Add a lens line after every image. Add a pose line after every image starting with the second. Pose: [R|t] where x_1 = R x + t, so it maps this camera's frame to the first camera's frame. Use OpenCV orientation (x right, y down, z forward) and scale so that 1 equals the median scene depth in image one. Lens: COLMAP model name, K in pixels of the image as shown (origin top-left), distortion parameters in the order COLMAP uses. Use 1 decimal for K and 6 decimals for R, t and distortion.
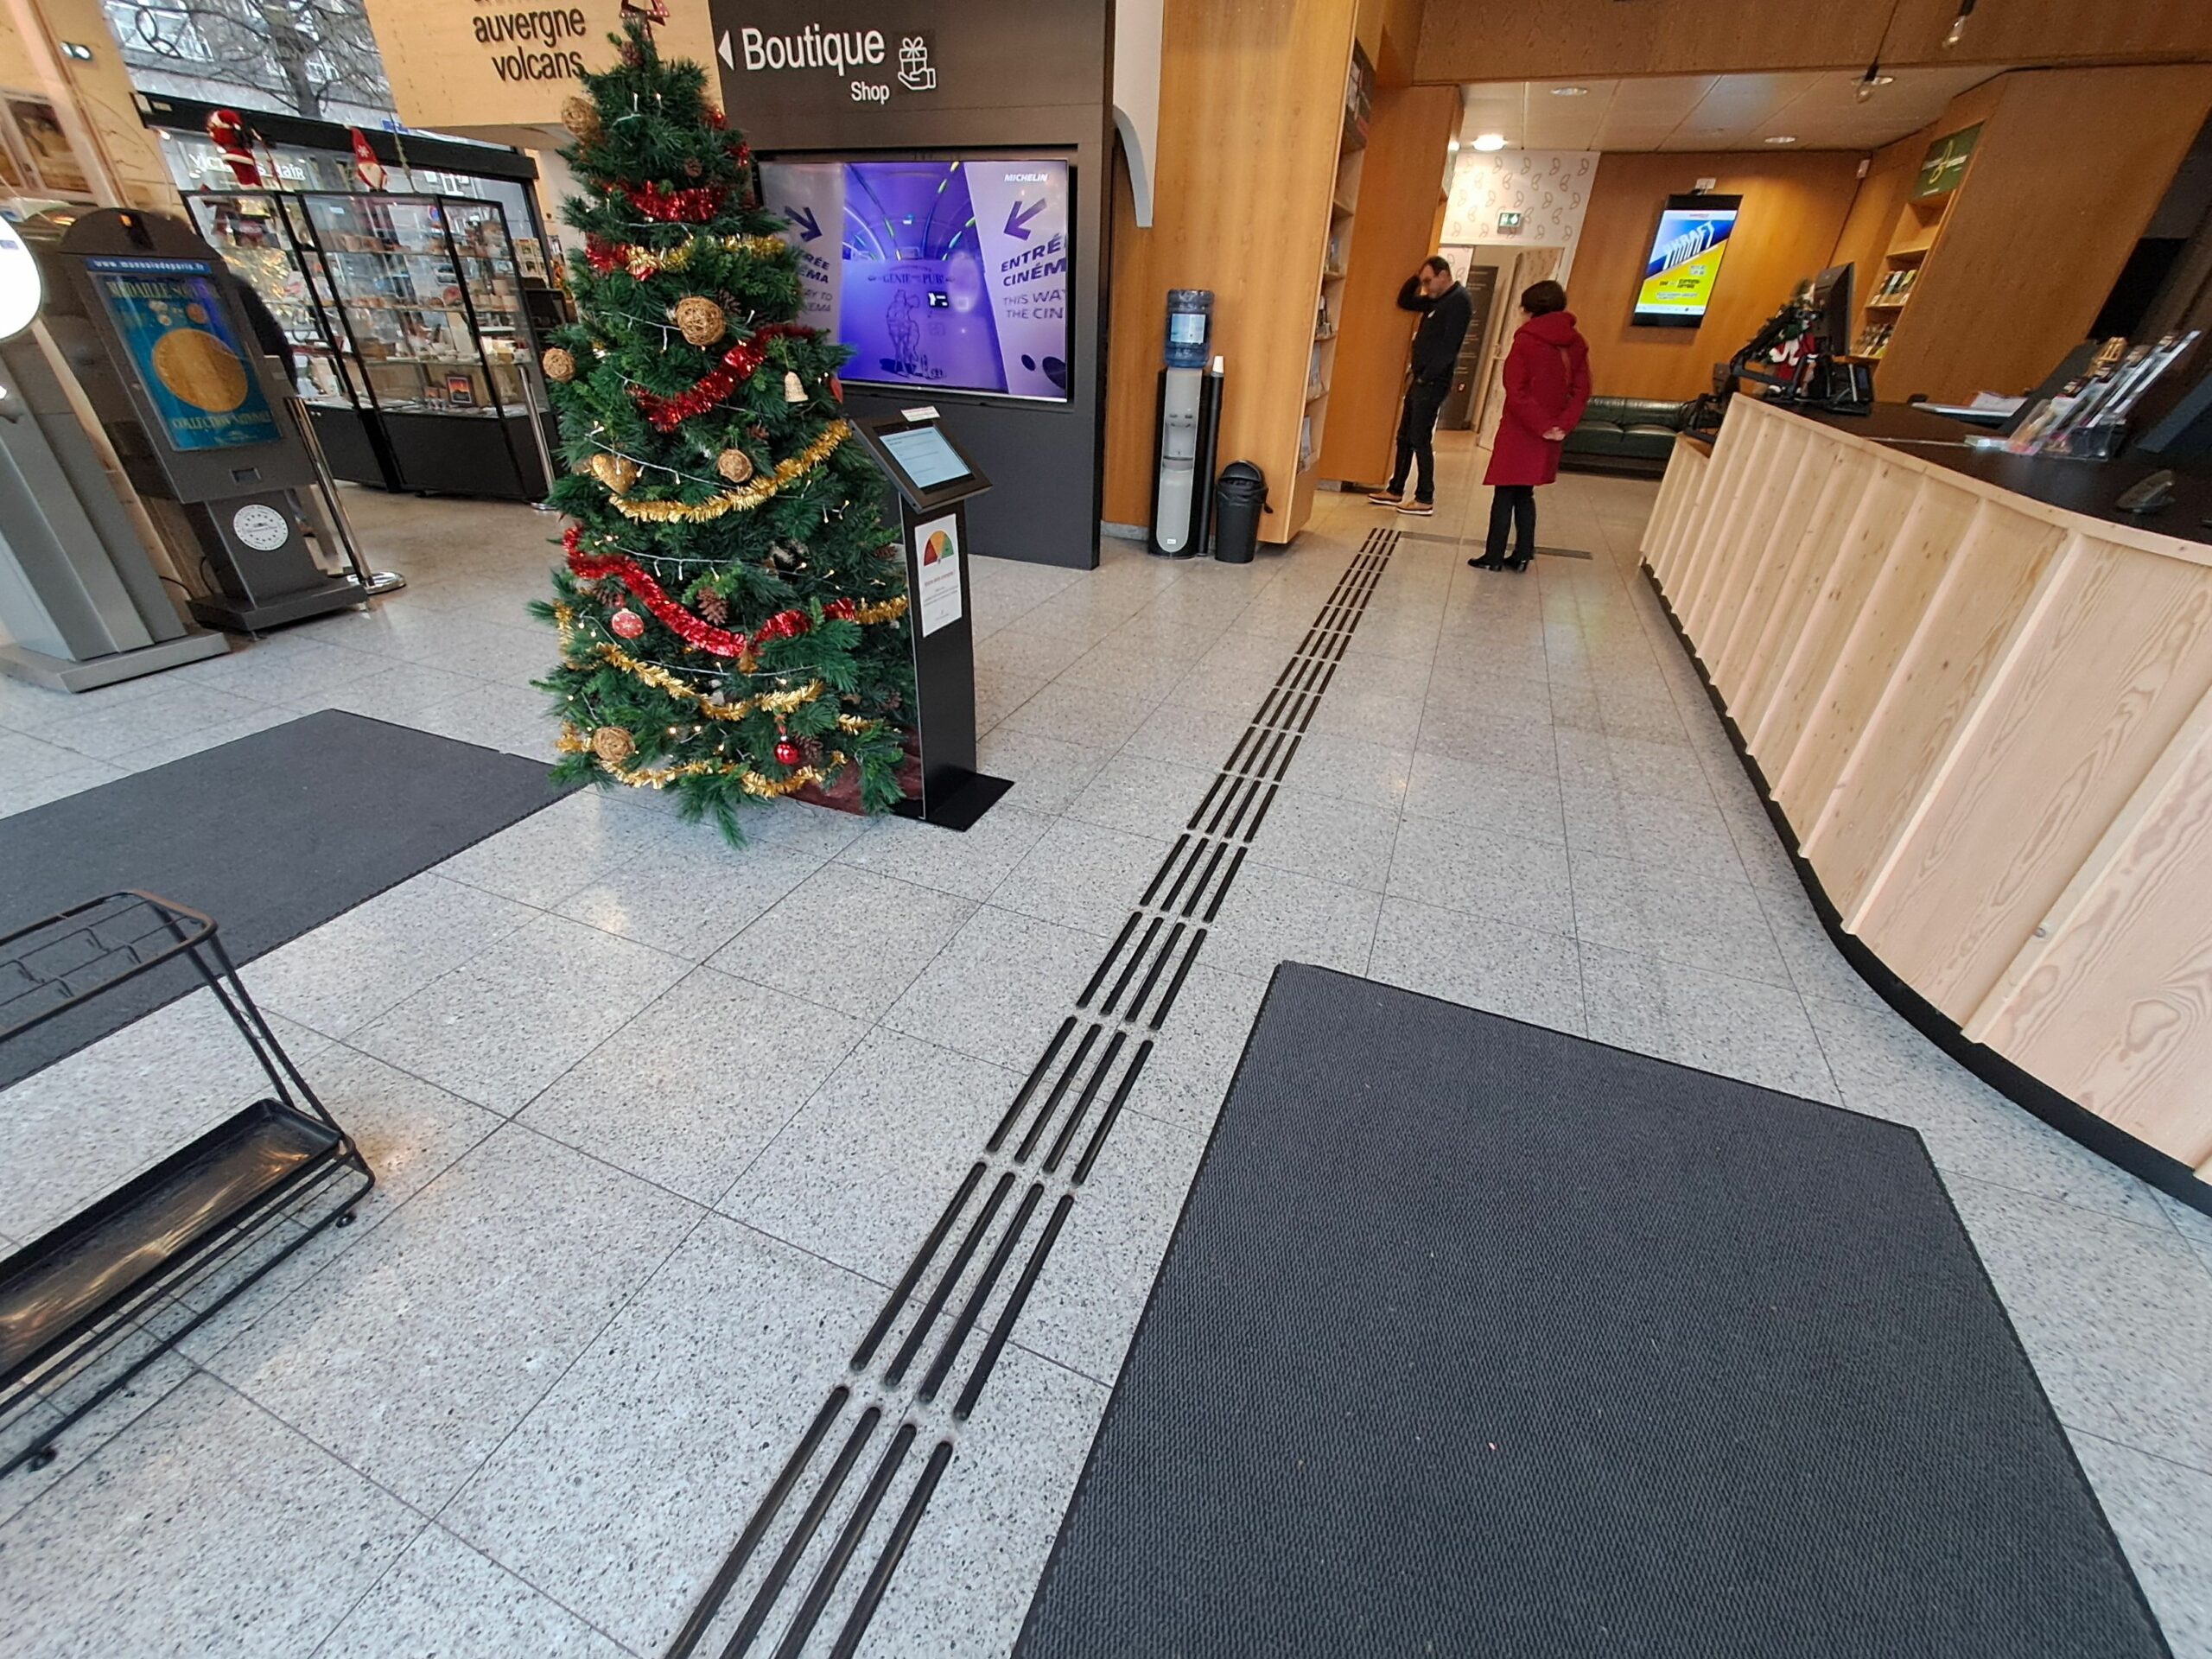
lens RADIAL K [[877.6, 0, 1102.1], [0, 877.6, 821.4], [0, 0, 1]] dist [-0.001098, 0.000190]
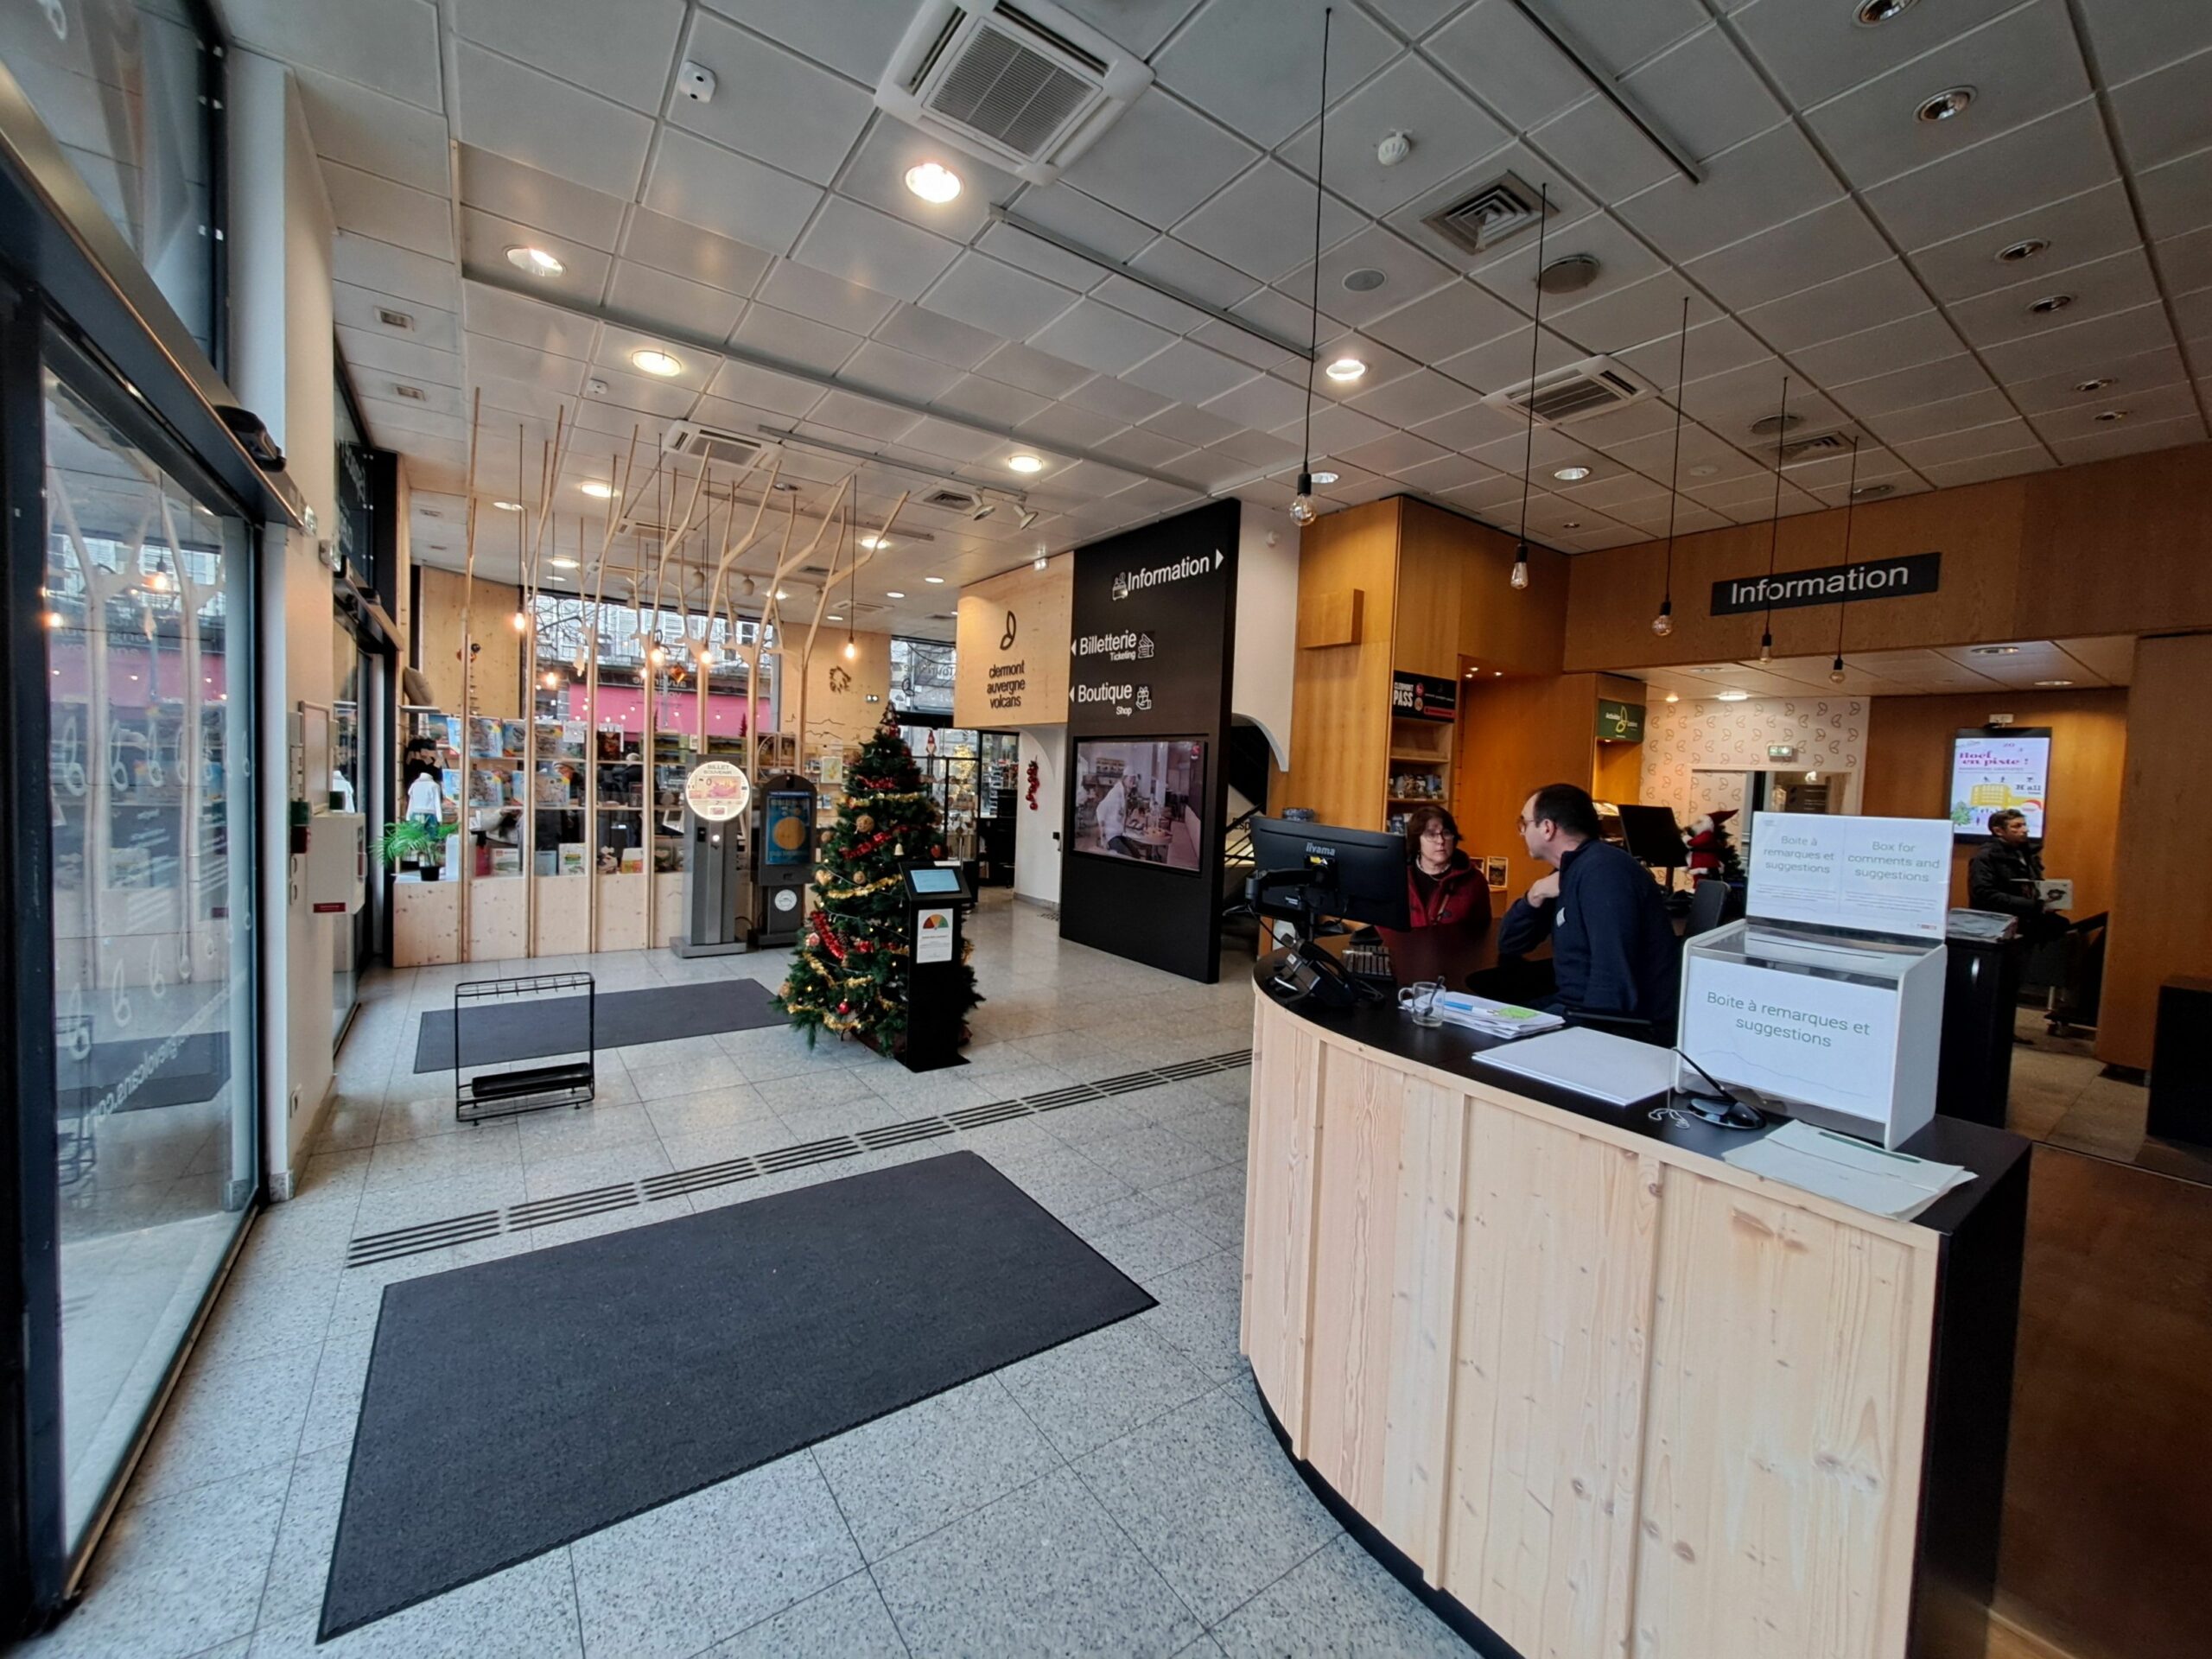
lens RADIAL K [[877.6, 0, 1102.1], [0, 877.6, 821.4], [0, 0, 1]] dist [-0.001098, 0.000190]
pose [[0.842842, 0.027506, -0.537458, 1.085646], [-0.285072, 0.869887, -0.402530, 0.172818], [0.456456, 0.492484, 0.741018, -0.399797]]
